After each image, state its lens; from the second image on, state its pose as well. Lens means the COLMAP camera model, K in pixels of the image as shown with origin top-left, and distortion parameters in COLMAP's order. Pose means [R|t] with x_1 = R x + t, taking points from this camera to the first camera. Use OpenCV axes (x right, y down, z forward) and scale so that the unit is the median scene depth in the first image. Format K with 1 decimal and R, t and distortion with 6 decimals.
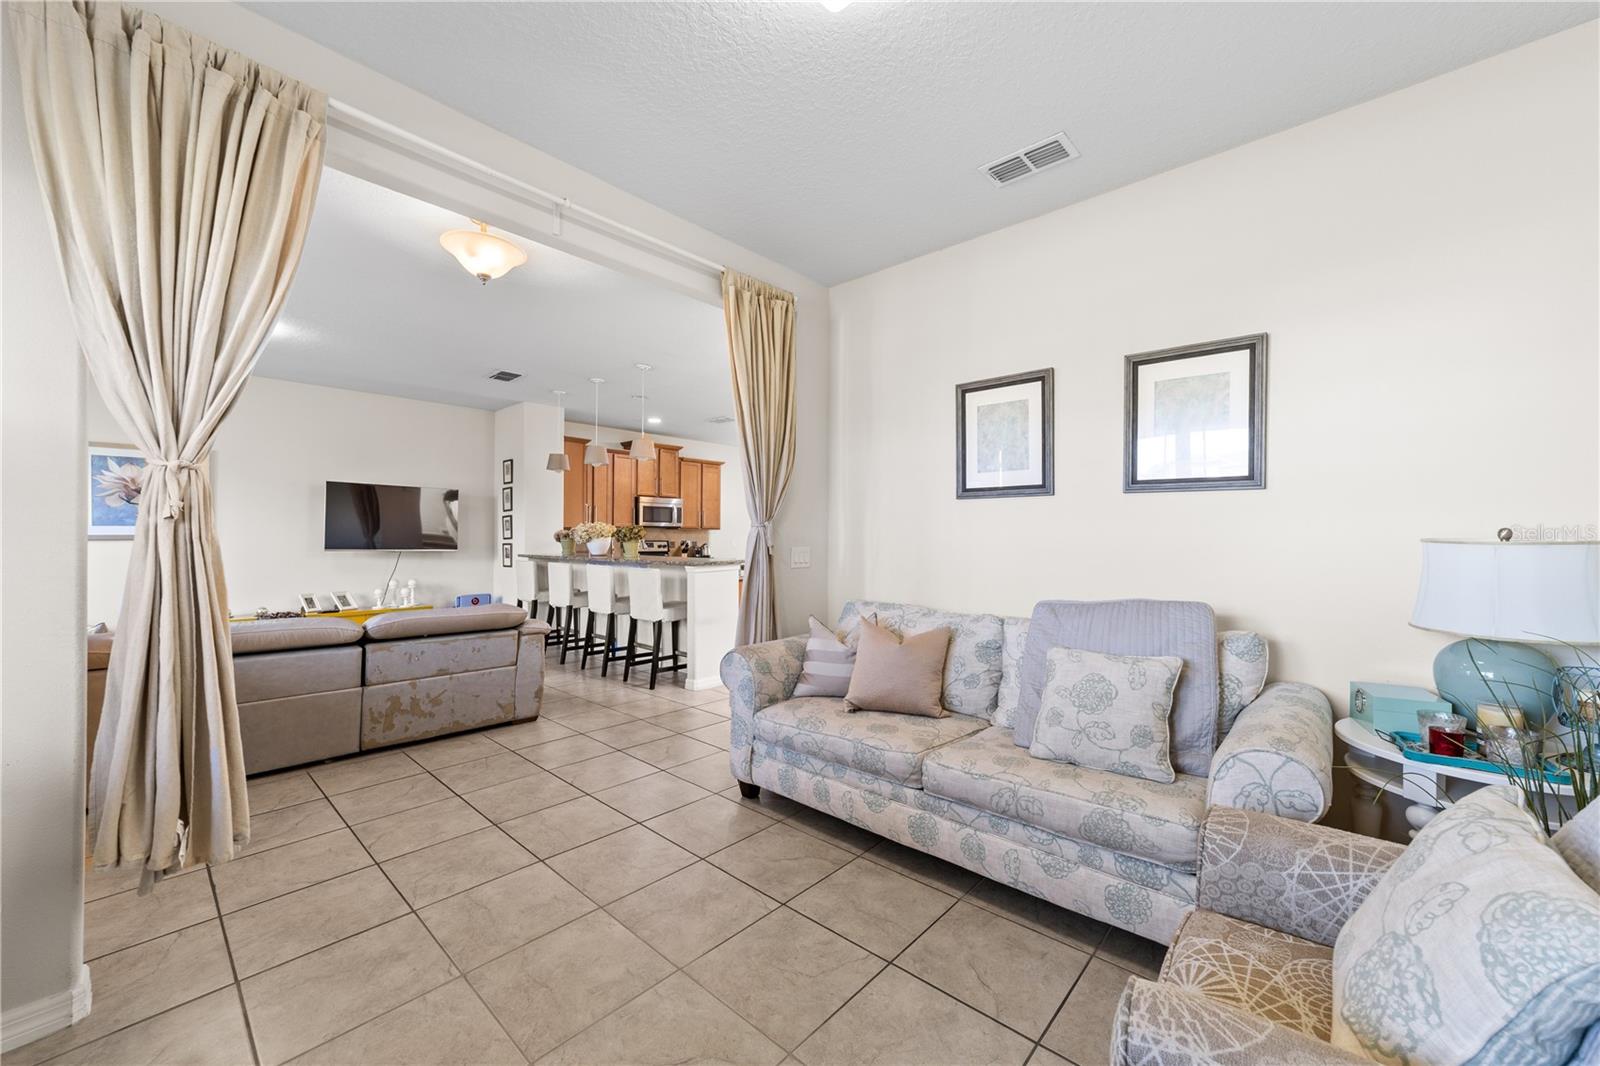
lens RADIAL K [[601.4, 0, 800.0], [0, 601.4, 533.0], [0, 0, 1]] dist [-0.000553, 0.000019]
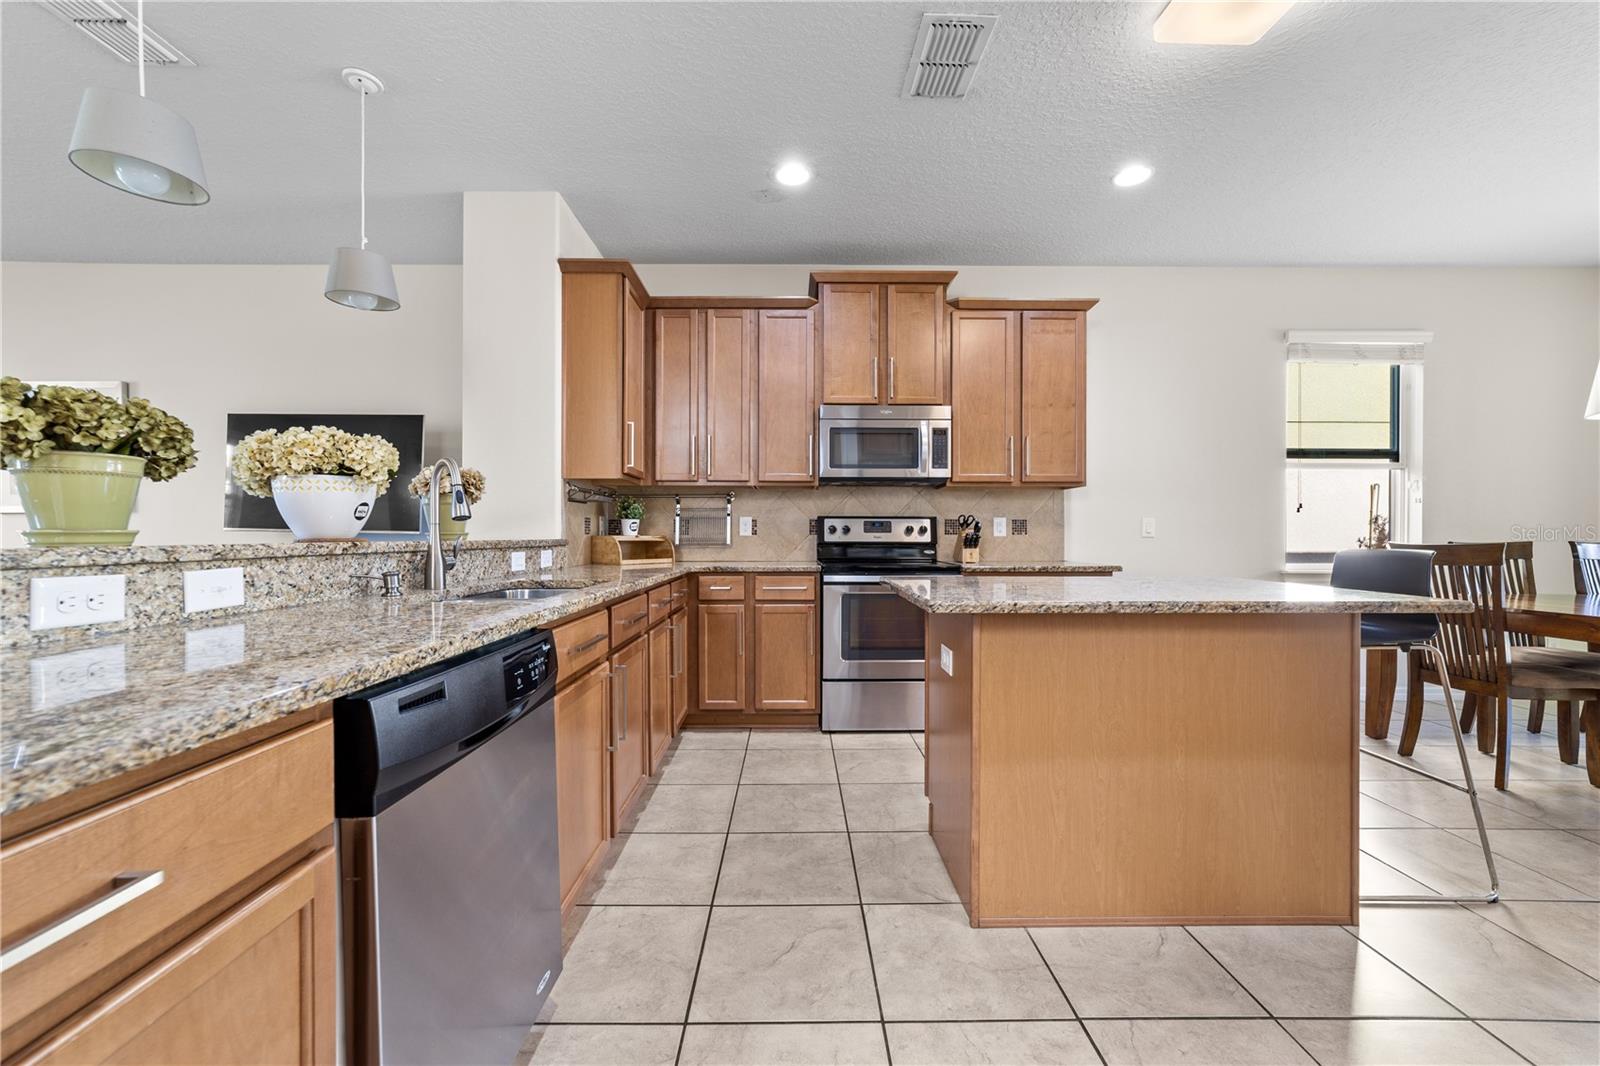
lens RADIAL K [[601.4, 0, 800.0], [0, 601.4, 533.0], [0, 0, 1]] dist [-0.000553, 0.000019]
pose [[0.678948, -0.003036, -0.734180, 0.018847], [0.008958, 0.999951, 0.004149, 0.021897], [0.734132, -0.009394, 0.678942, 0.665391]]
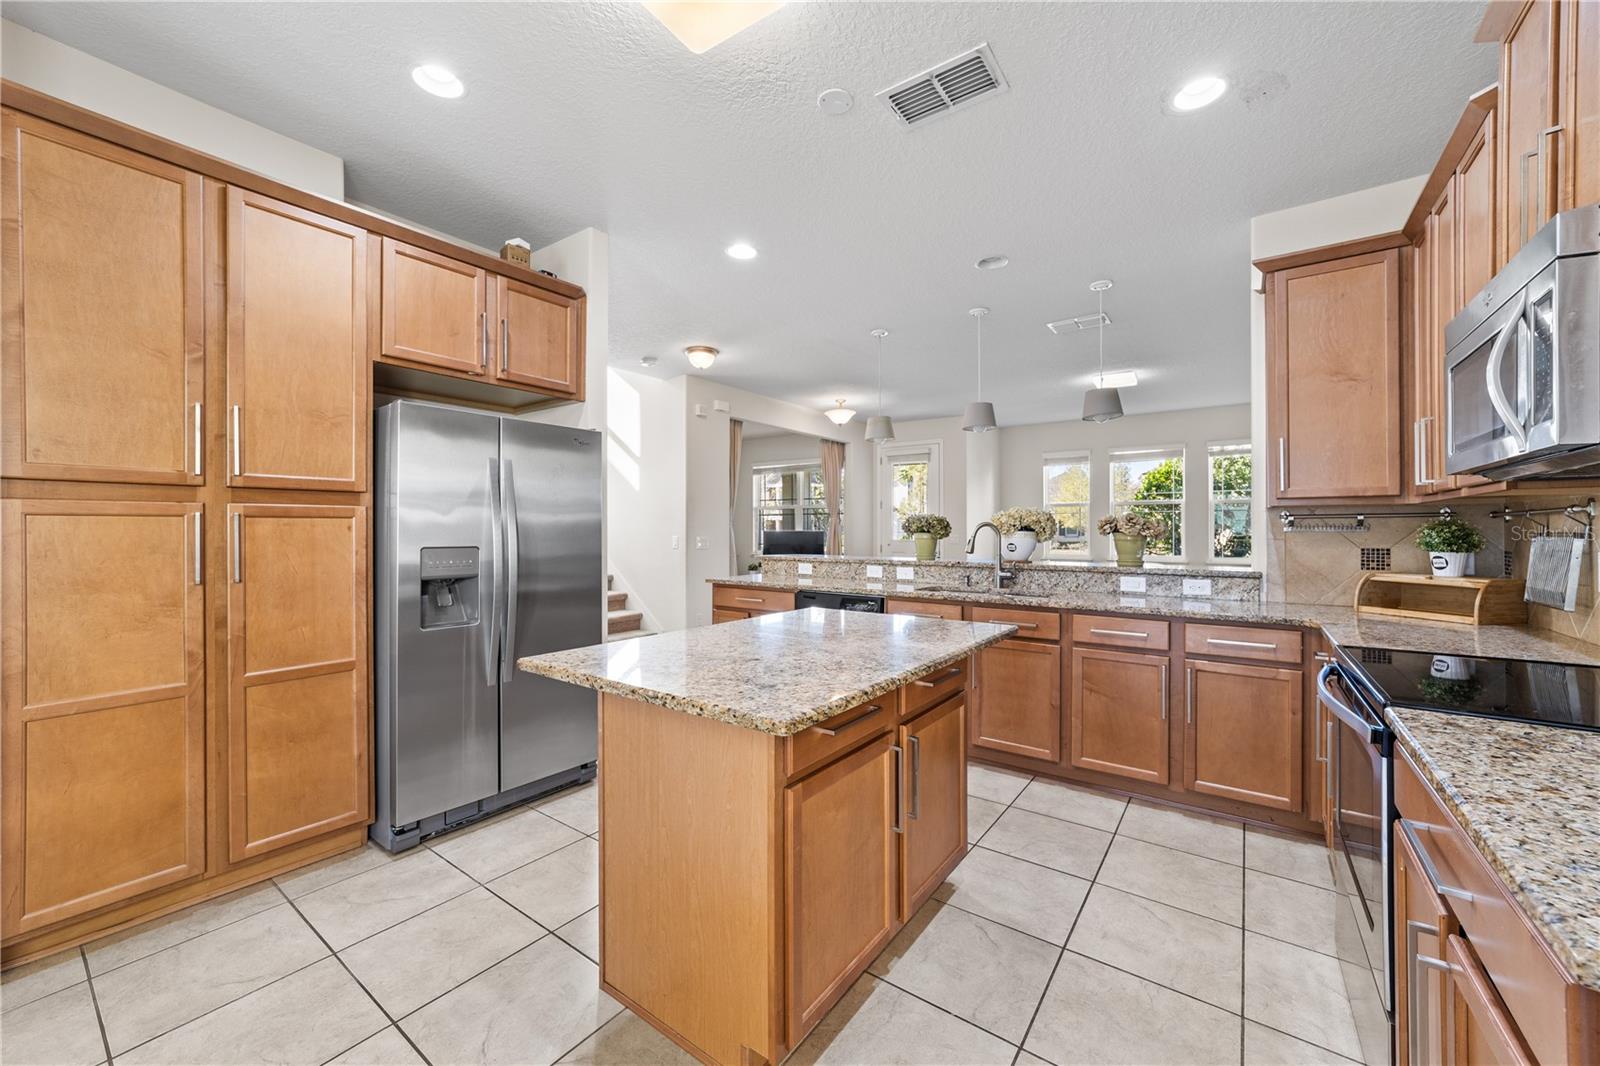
lens RADIAL K [[601.4, 0, 800.0], [0, 601.4, 533.0], [0, 0, 1]] dist [-0.000553, 0.000019]
pose [[-0.994151, -0.001491, -0.107985, -0.068084], [-0.000103, 0.999917, -0.012856, 0.003685], [0.107995, -0.012769, -0.994069, 1.302910]]
